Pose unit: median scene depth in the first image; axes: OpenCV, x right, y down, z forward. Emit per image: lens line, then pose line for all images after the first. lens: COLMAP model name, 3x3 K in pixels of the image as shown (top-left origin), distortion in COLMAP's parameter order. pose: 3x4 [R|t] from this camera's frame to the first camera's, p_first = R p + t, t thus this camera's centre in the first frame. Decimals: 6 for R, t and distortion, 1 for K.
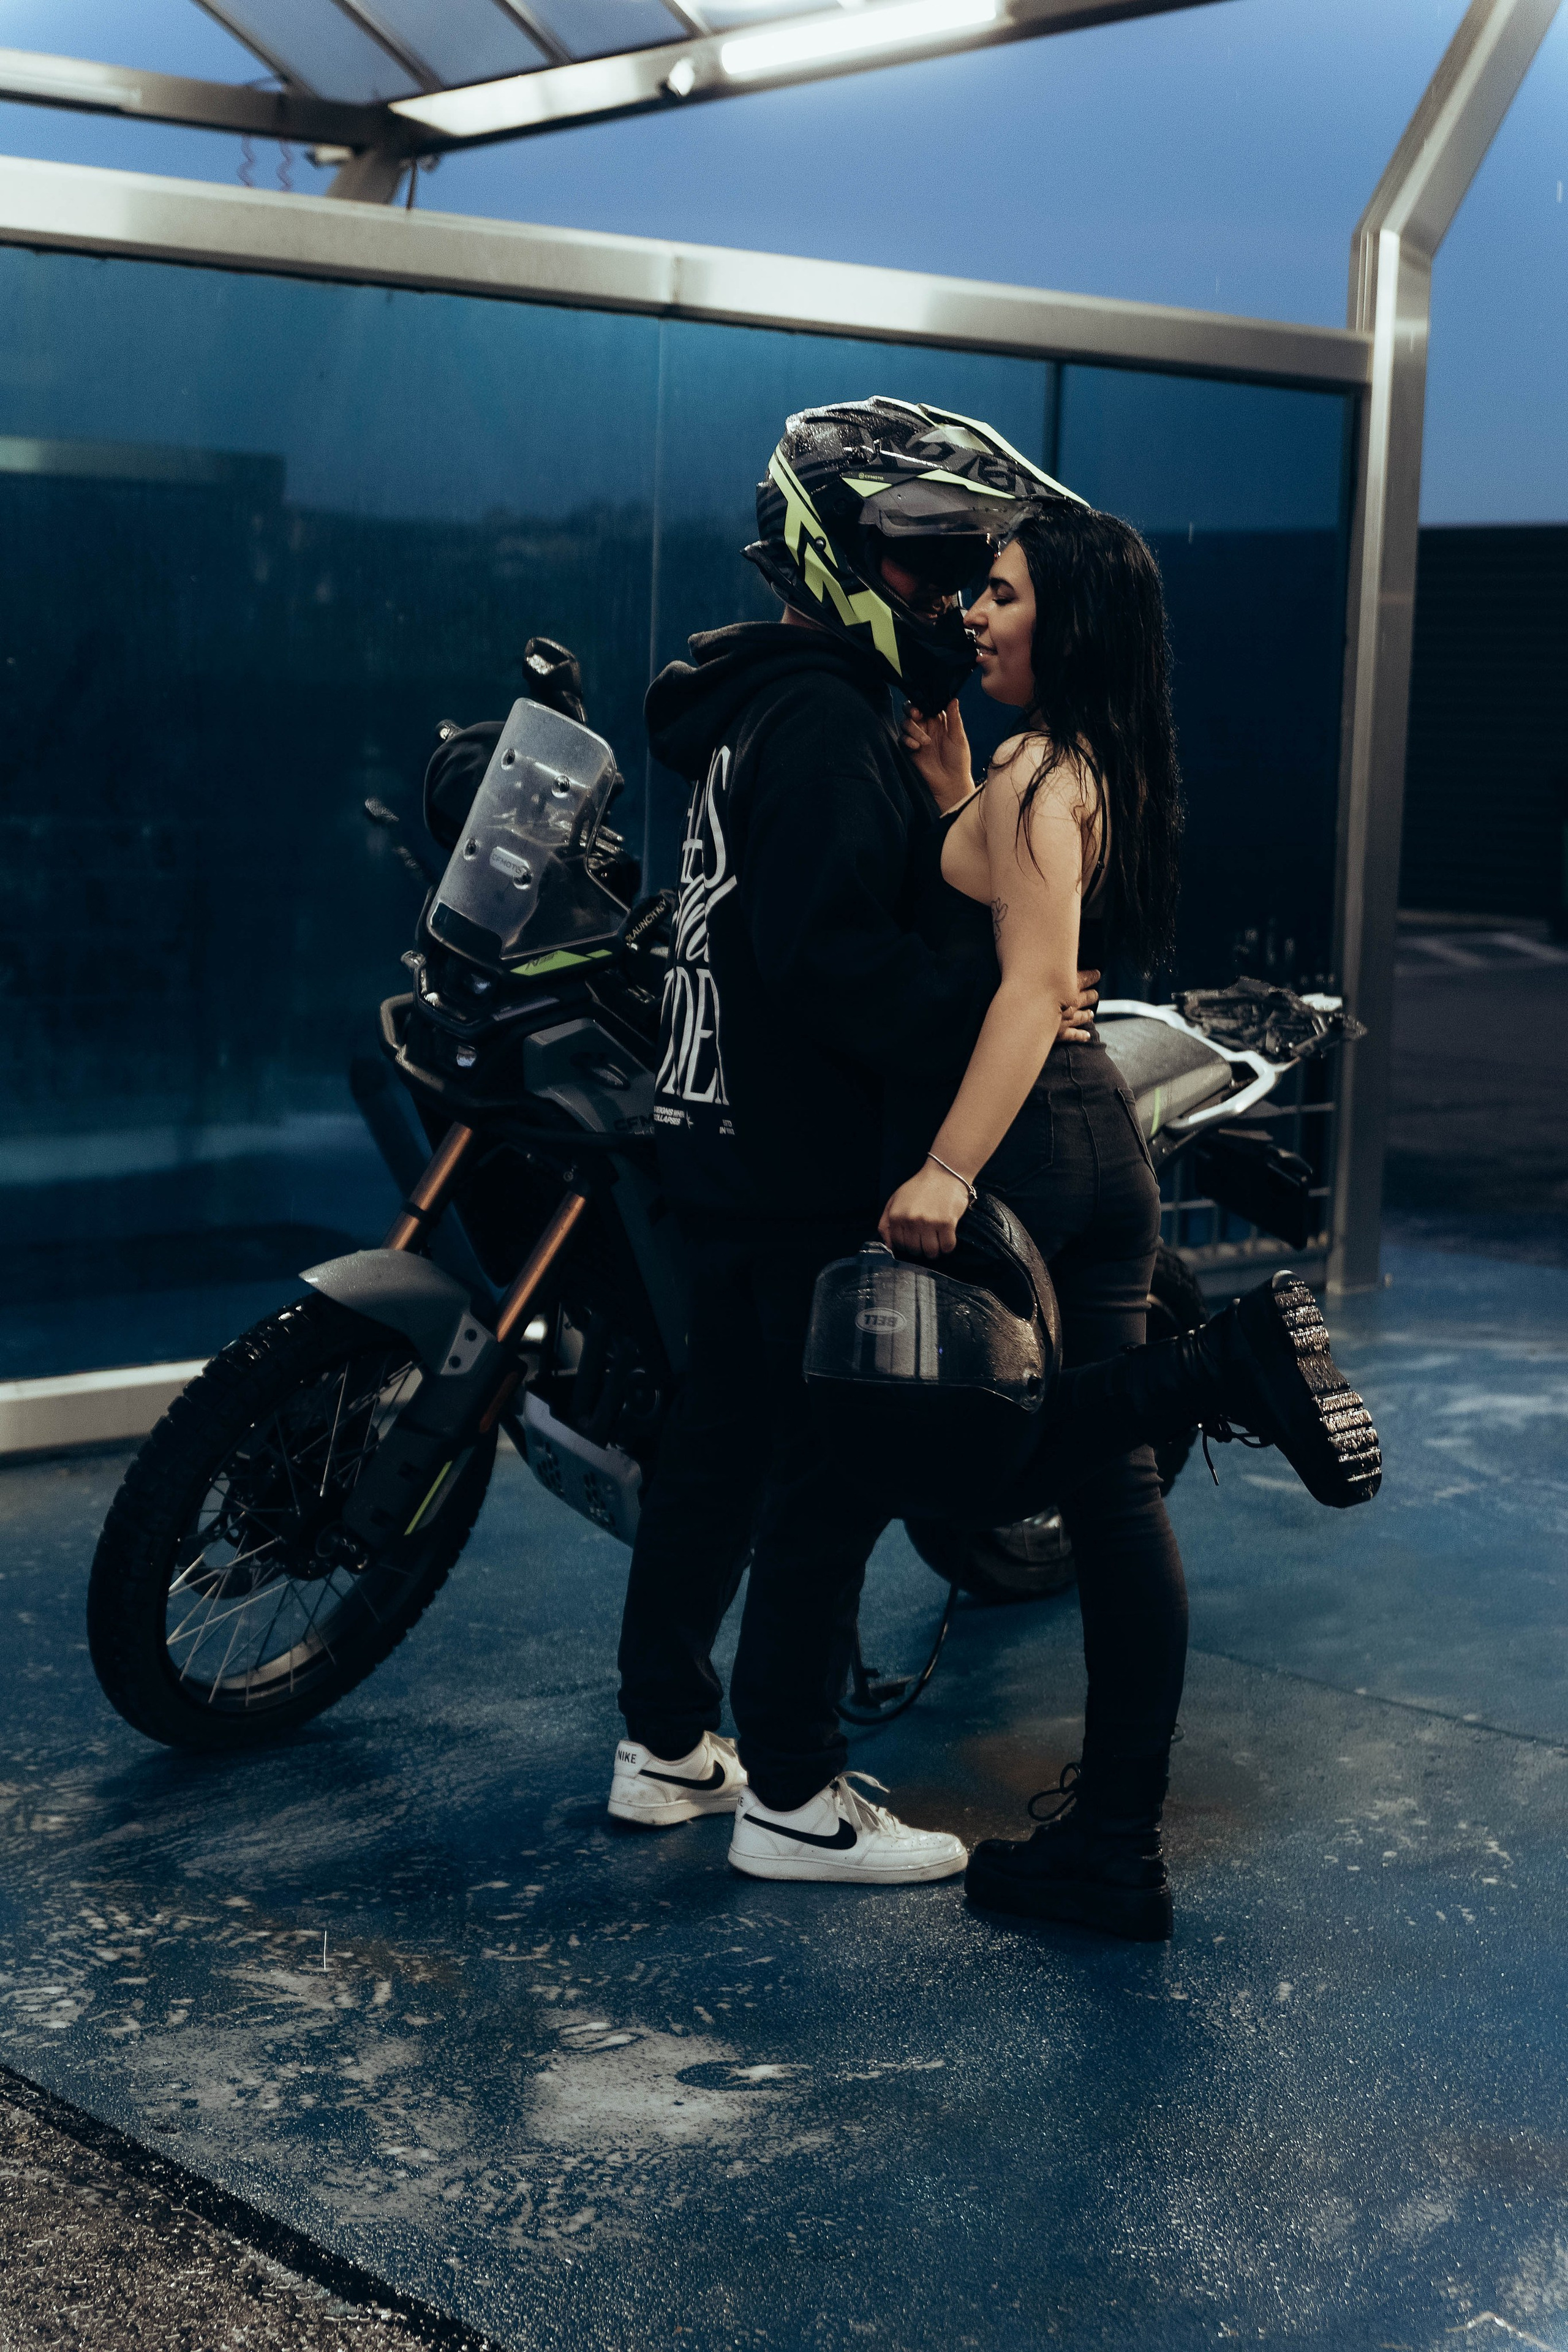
lens RADIAL K [[3762.6, 0, 508.6], [0, 3762.6, 1185.5], [0, 0, 1]] dist [0.423409, -2.545912]
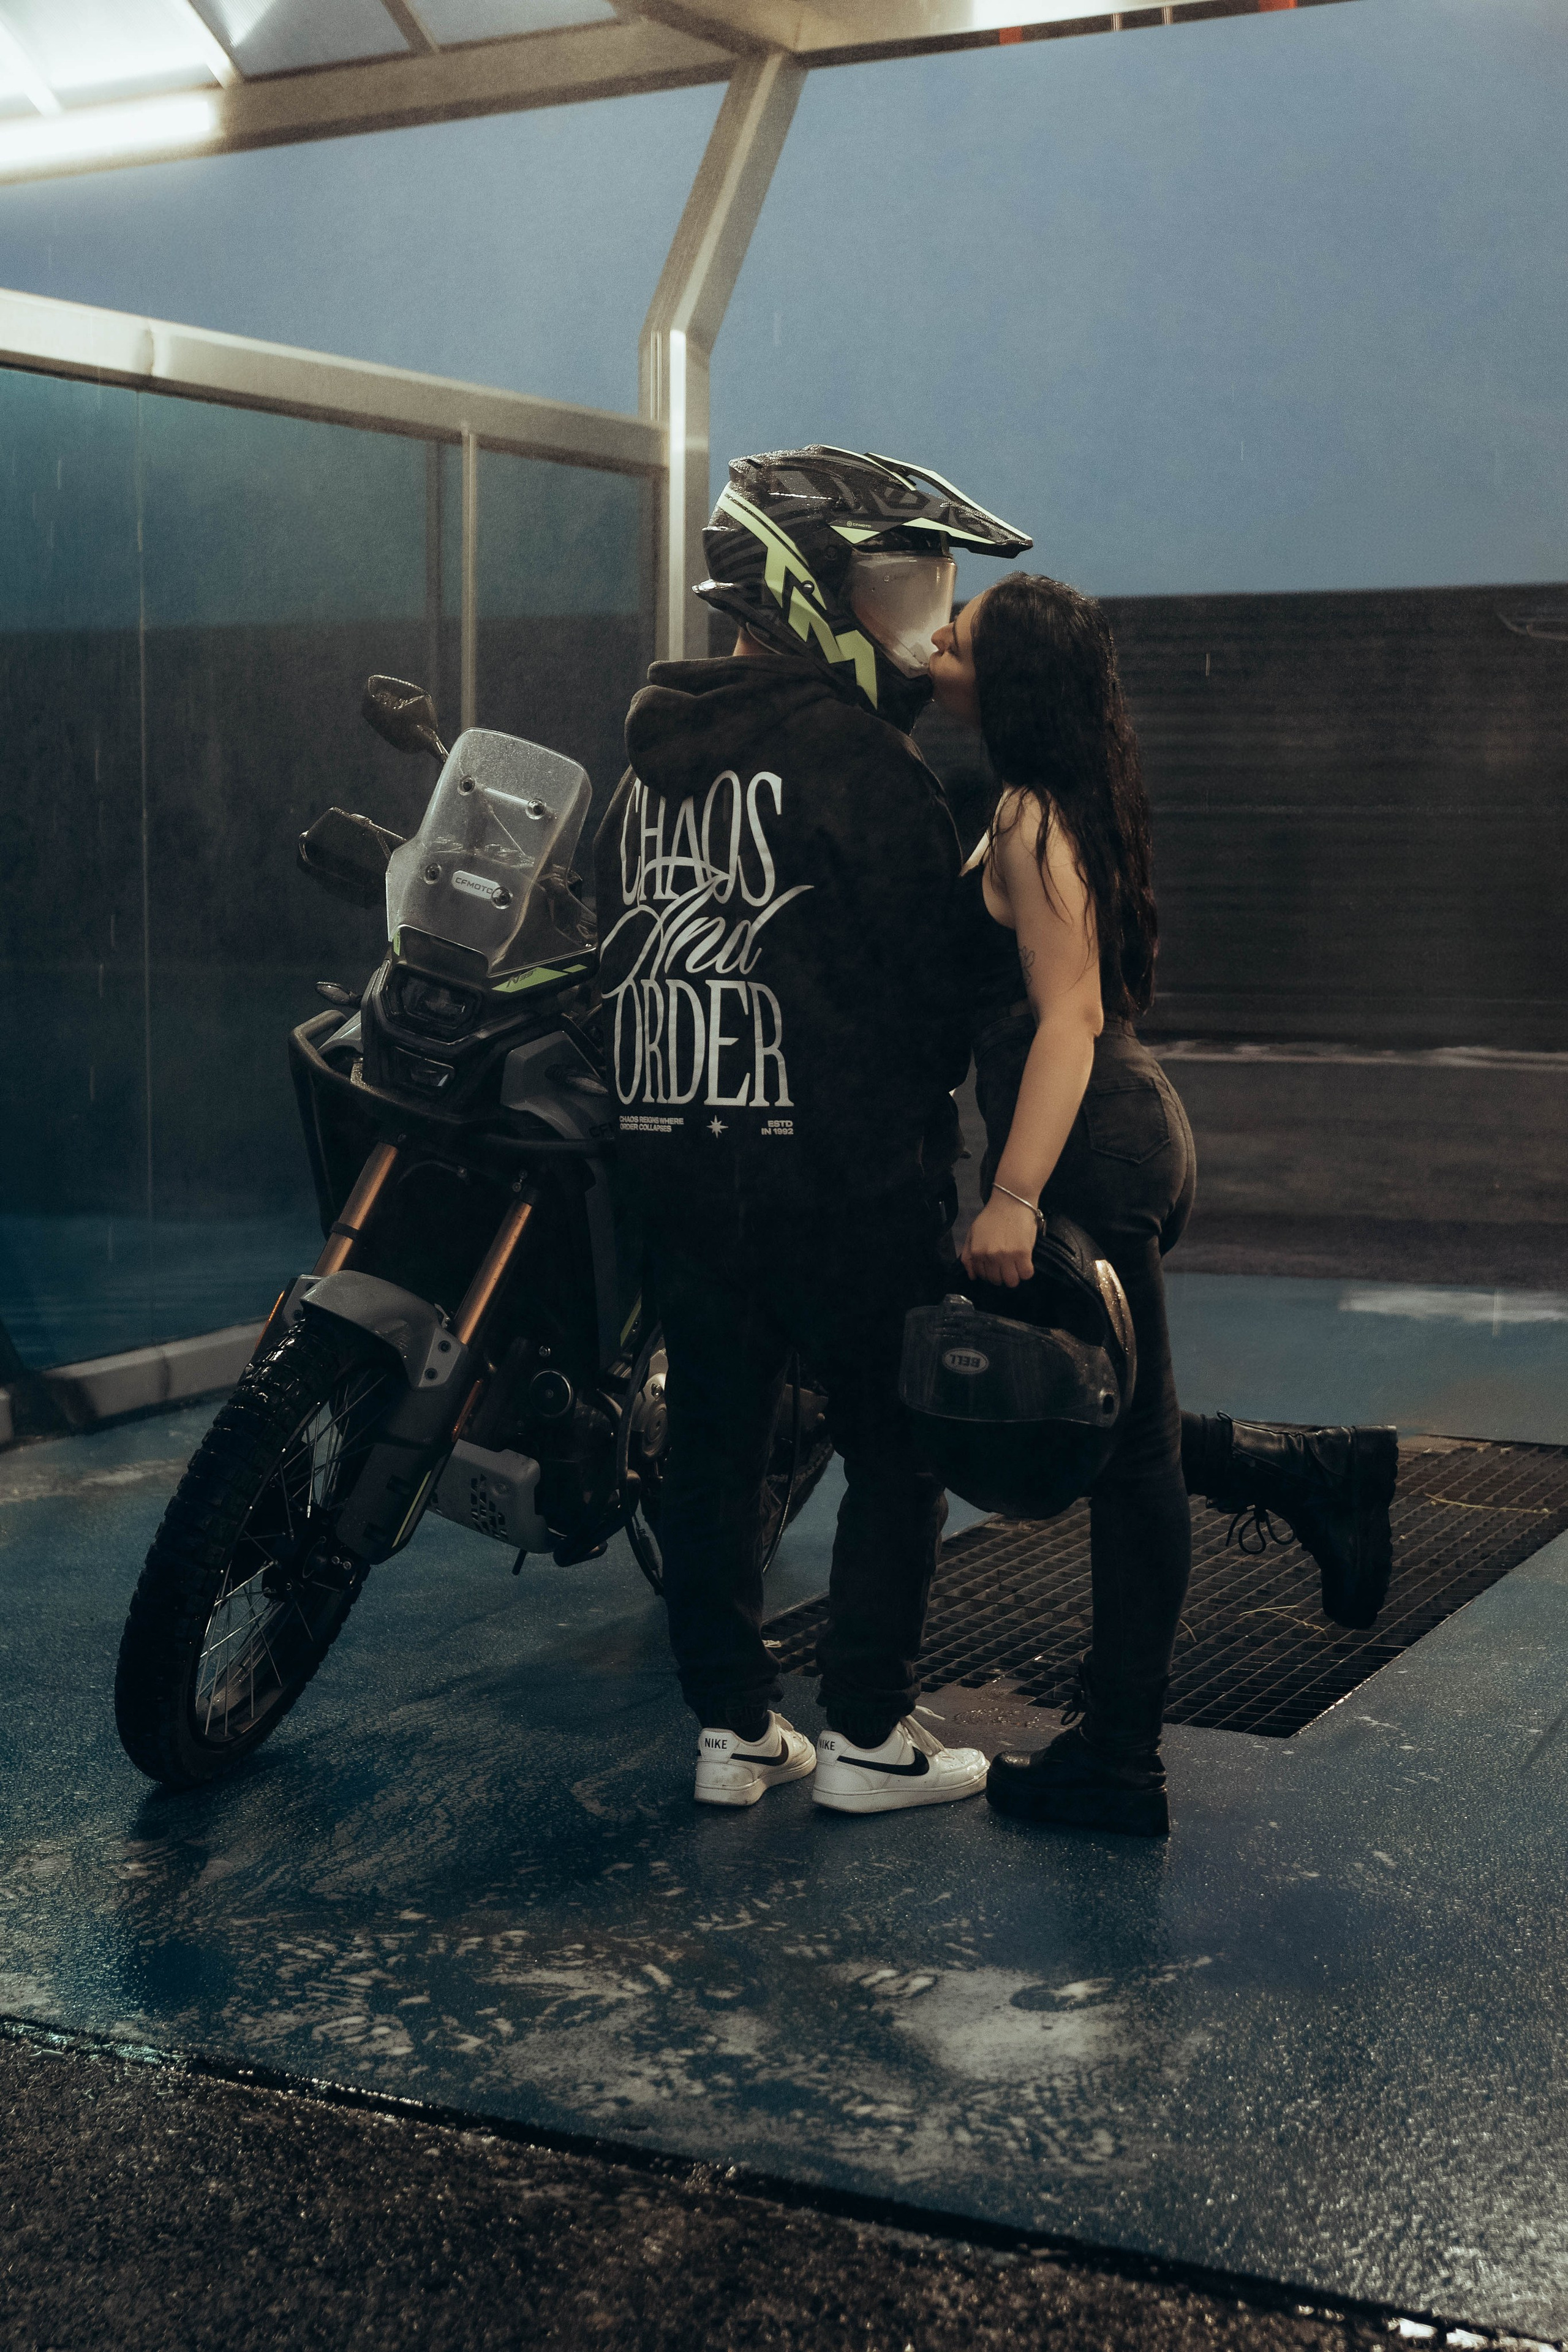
lens RADIAL K [[3492.7, 0, 783.5], [0, 3492.7, 1132.1], [0, 0, 1]] dist [0.129903, -0.068045]
pose [[0.910296, -0.046057, 0.411388, -0.357554], [0.055842, 0.998370, -0.011792, -0.002540], [-0.410175, 0.033707, 0.911384, 0.104606]]
